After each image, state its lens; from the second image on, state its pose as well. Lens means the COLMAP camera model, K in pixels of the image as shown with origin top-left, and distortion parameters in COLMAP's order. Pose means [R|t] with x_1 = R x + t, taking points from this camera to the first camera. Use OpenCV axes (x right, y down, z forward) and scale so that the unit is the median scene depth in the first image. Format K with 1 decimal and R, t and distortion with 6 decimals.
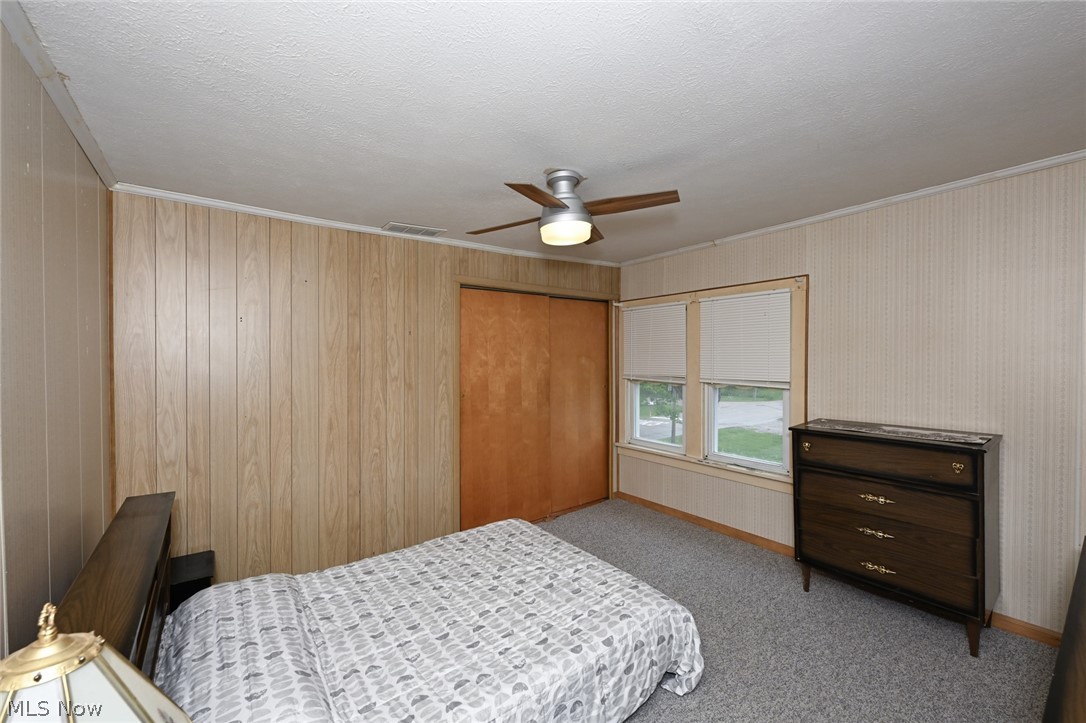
lens RADIAL K [[435.1, 0, 539.2], [0, 435.1, 362.9], [0, 0, 1]] dist [-0.002414, -0.000876]
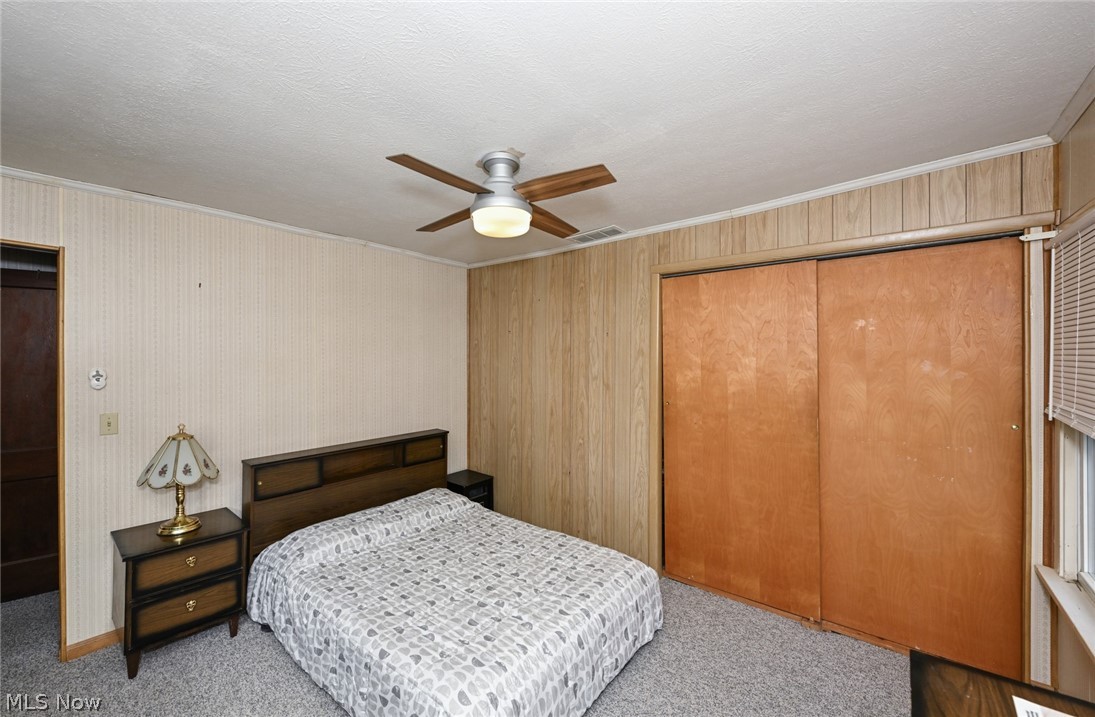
lens RADIAL K [[432.3, 0, 544.8], [0, 432.3, 352.9], [0, 0, 1]] dist [-0.004403, -0.000297]
pose [[0.236461, 0.001349, -0.971640, 0.680157], [-0.009832, 0.999951, -0.001005, -0.023466], [0.971591, 0.009791, 0.236462, 0.638921]]
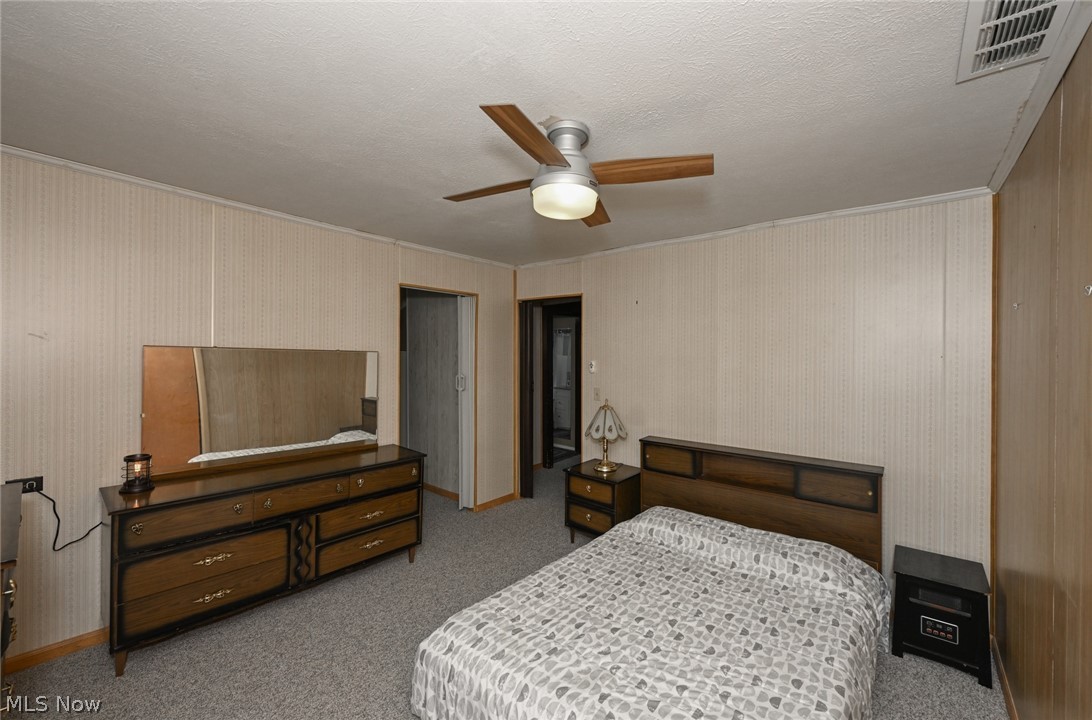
lens RADIAL K [[434.1, 0, 547.2], [0, 434.1, 353.5], [0, 0, 1]] dist [0.000097, -0.000051]
pose [[-0.973625, -0.003088, -0.228135, 0.197722], [-0.004873, 0.999962, 0.007262, -0.018860], [0.228104, 0.008183, -0.973602, 1.278665]]
